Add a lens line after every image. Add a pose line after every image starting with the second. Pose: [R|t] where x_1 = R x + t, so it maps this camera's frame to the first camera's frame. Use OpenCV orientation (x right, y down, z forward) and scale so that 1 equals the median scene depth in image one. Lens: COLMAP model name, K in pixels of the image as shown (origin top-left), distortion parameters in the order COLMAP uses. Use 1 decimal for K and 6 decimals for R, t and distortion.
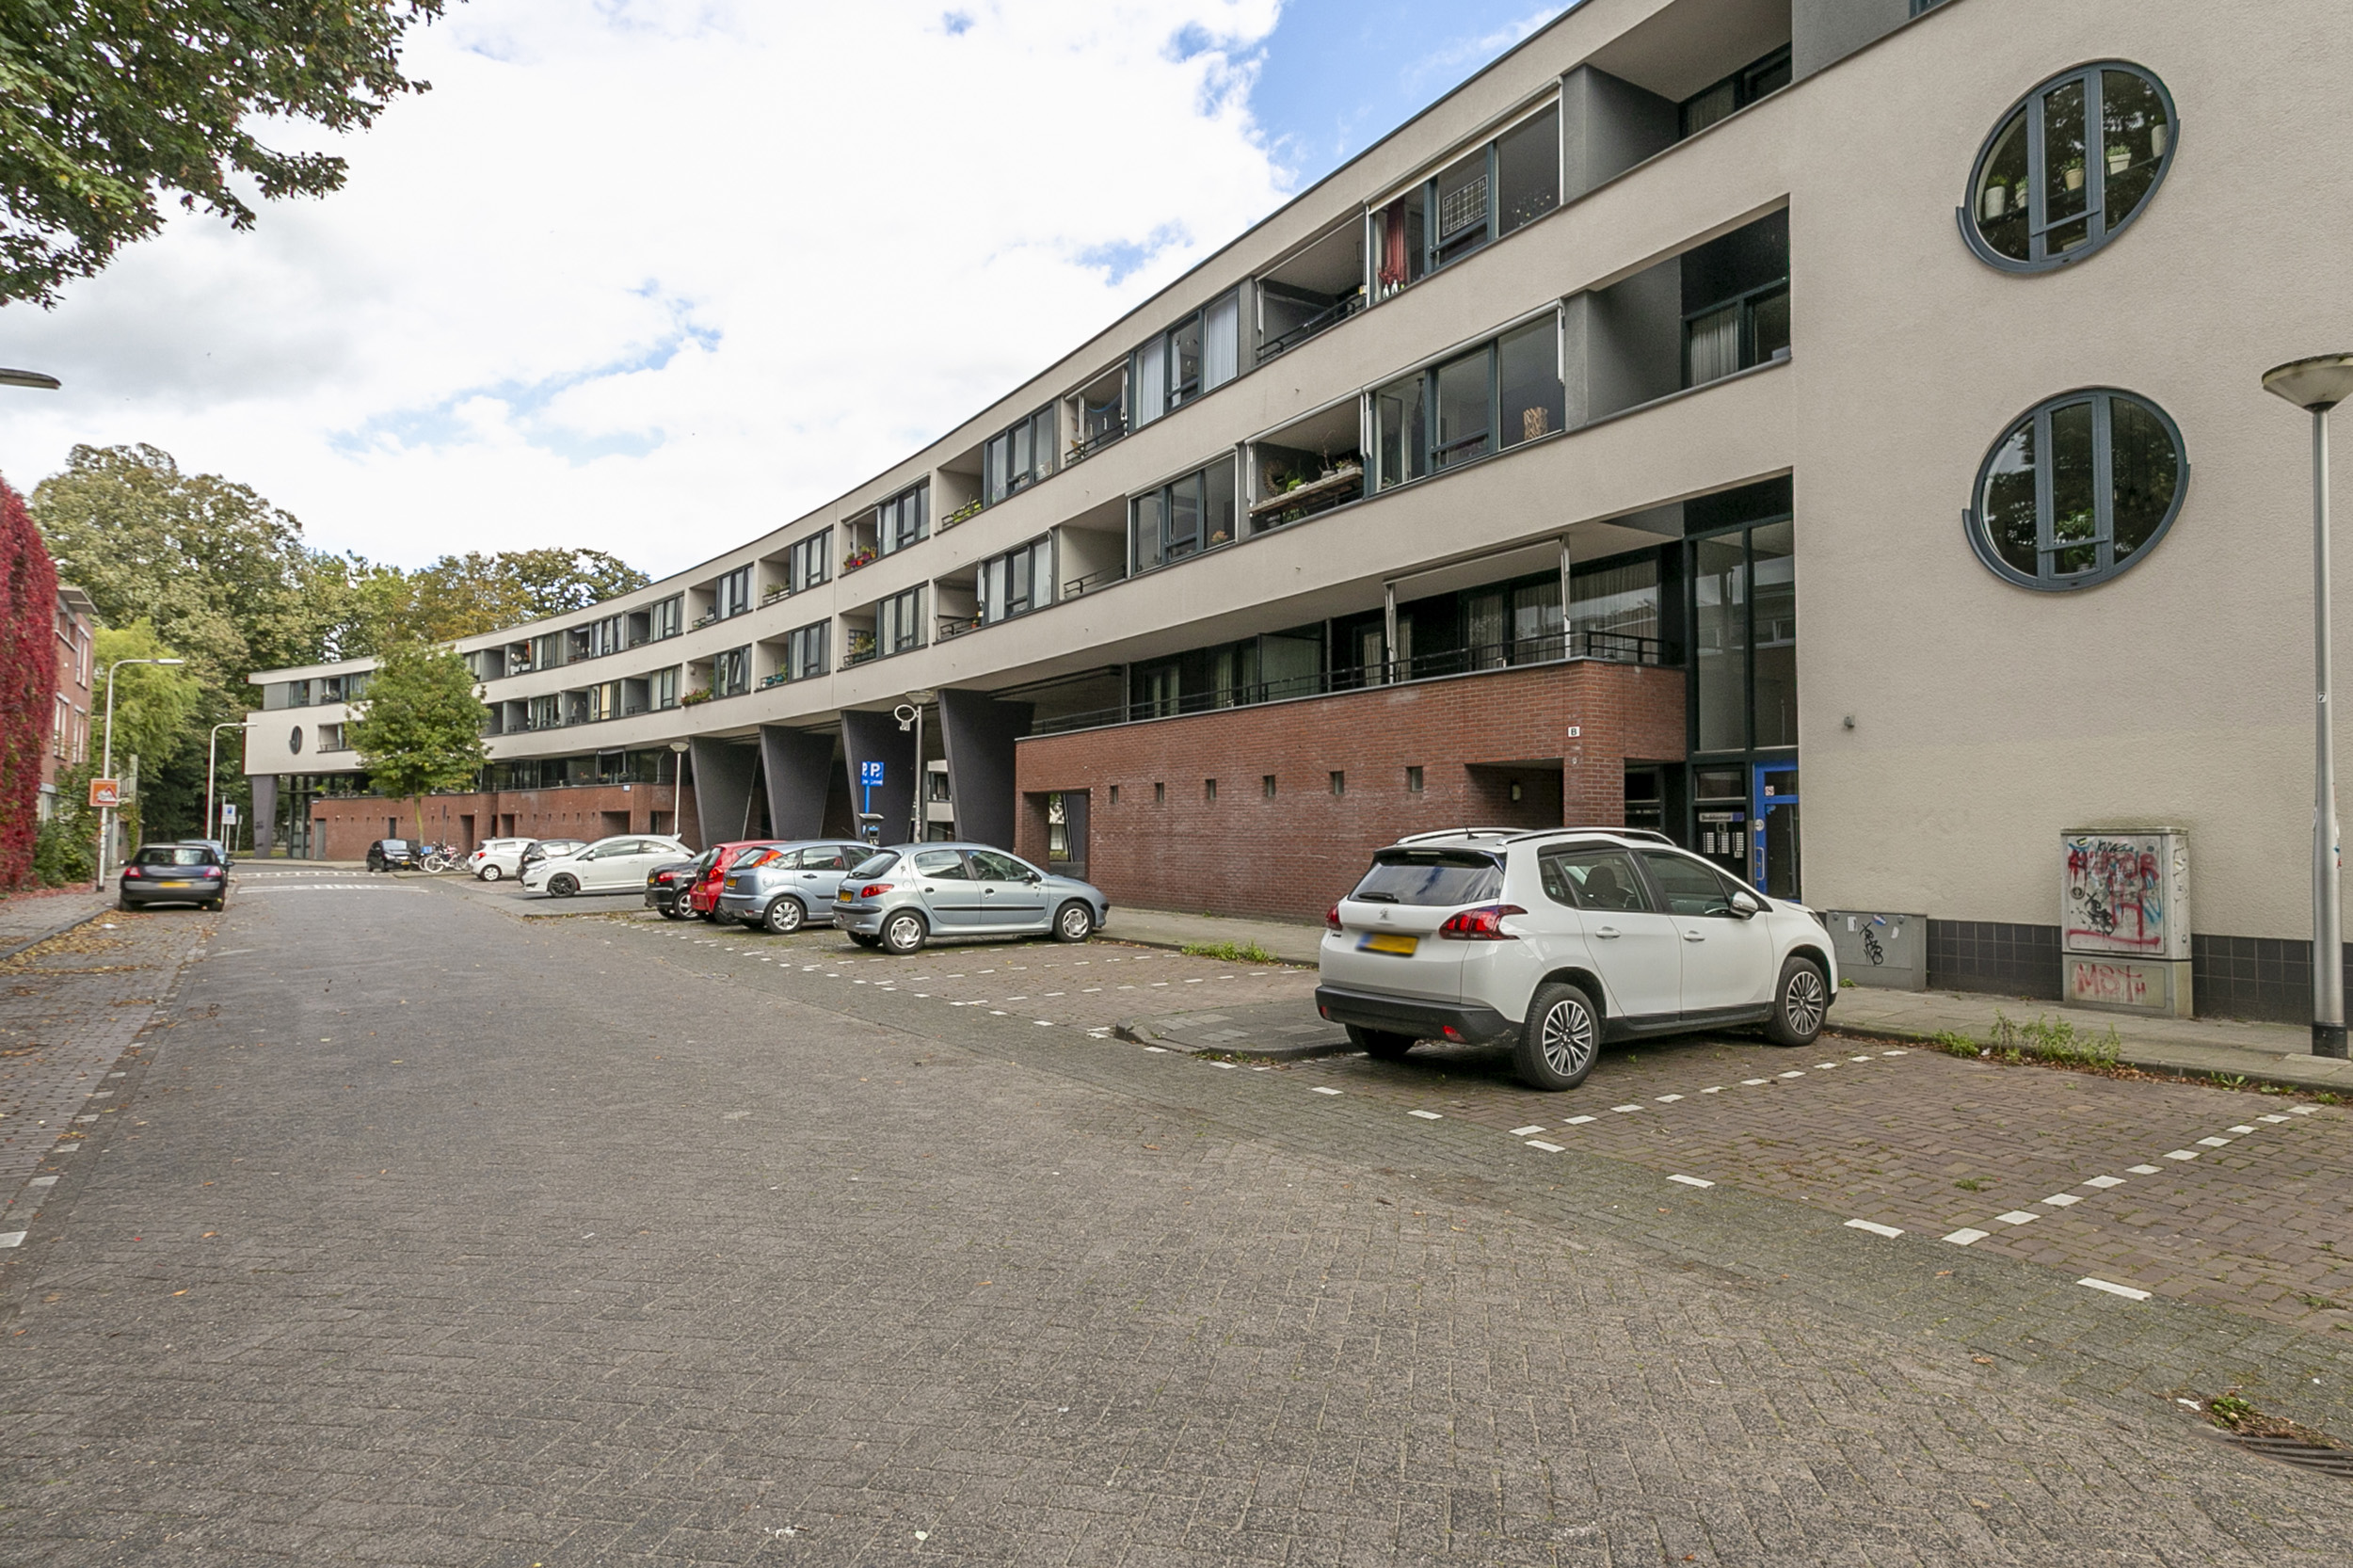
lens RADIAL K [[1354.9, 0, 1176.5], [0, 1354.9, 784.0], [0, 0, 1]] dist [-0.093122, 0.000039]
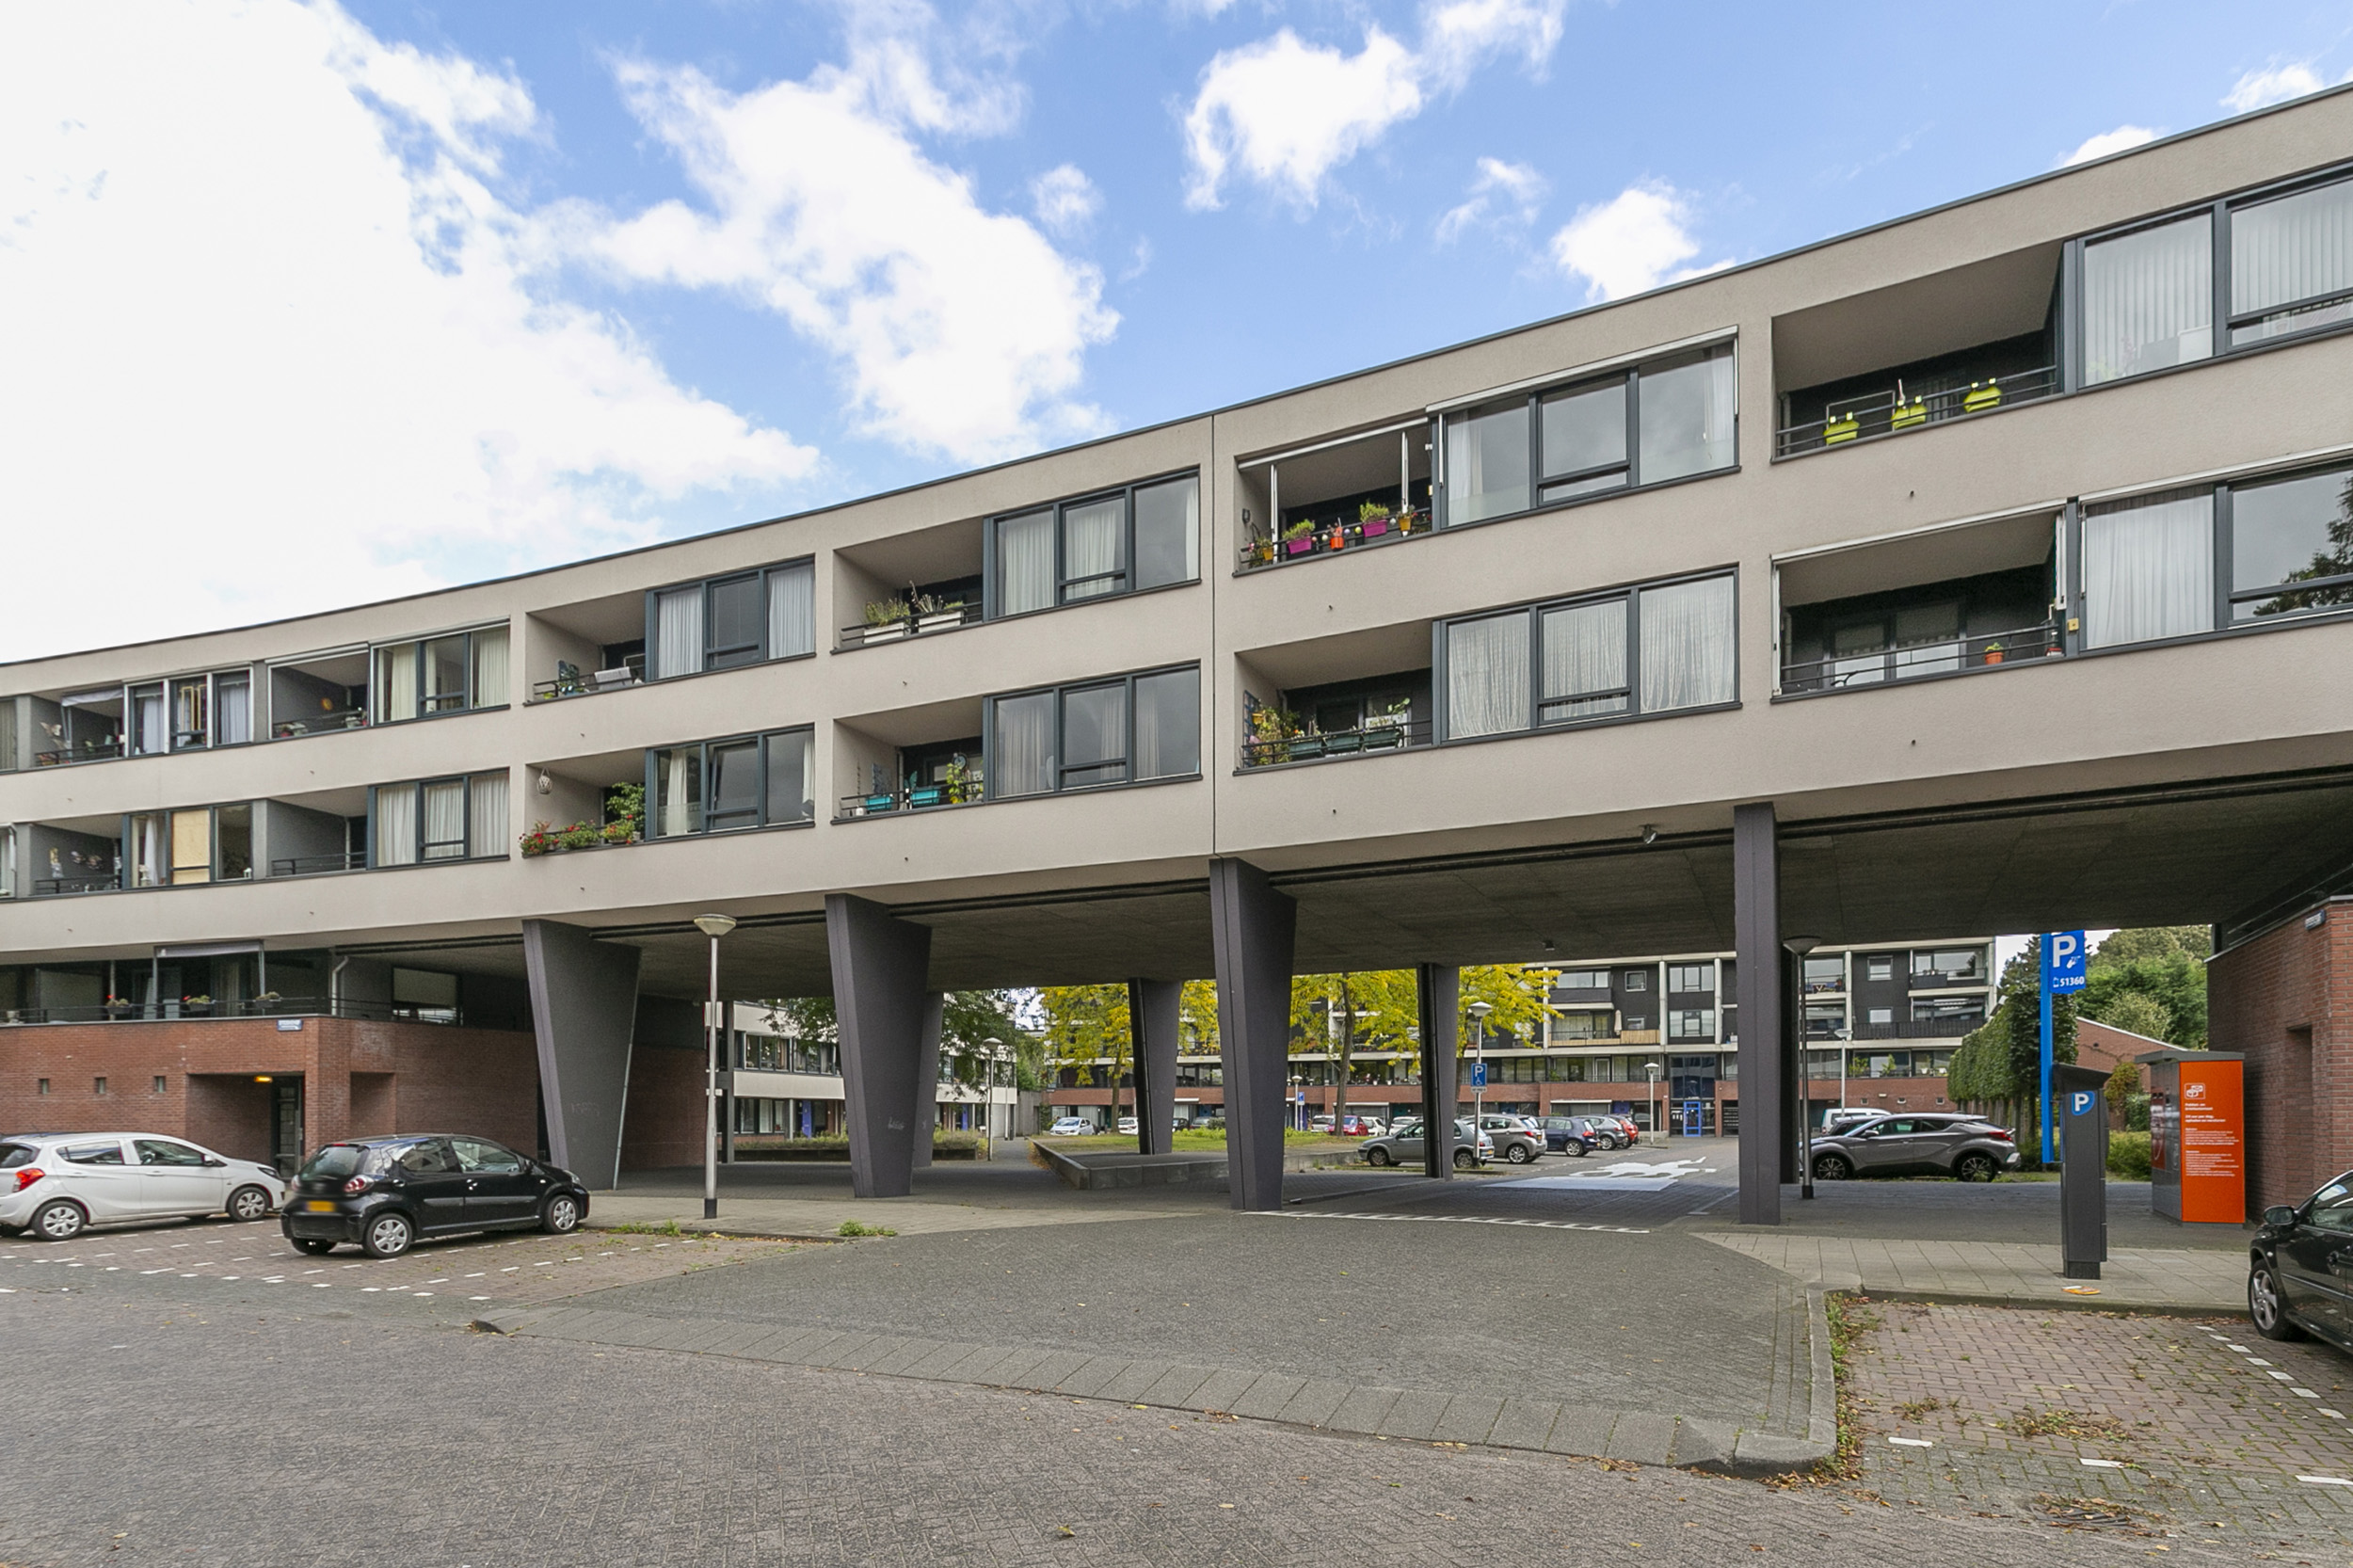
lens RADIAL K [[1354.9, 0, 1176.5], [0, 1354.9, 784.0], [0, 0, 1]] dist [-0.093122, 0.000039]
pose [[0.875055, 0.128525, 0.466648, -0.377602], [-0.016053, 0.971277, -0.237409, 0.019551], [-0.483757, 0.200255, 0.851984, 0.504999]]
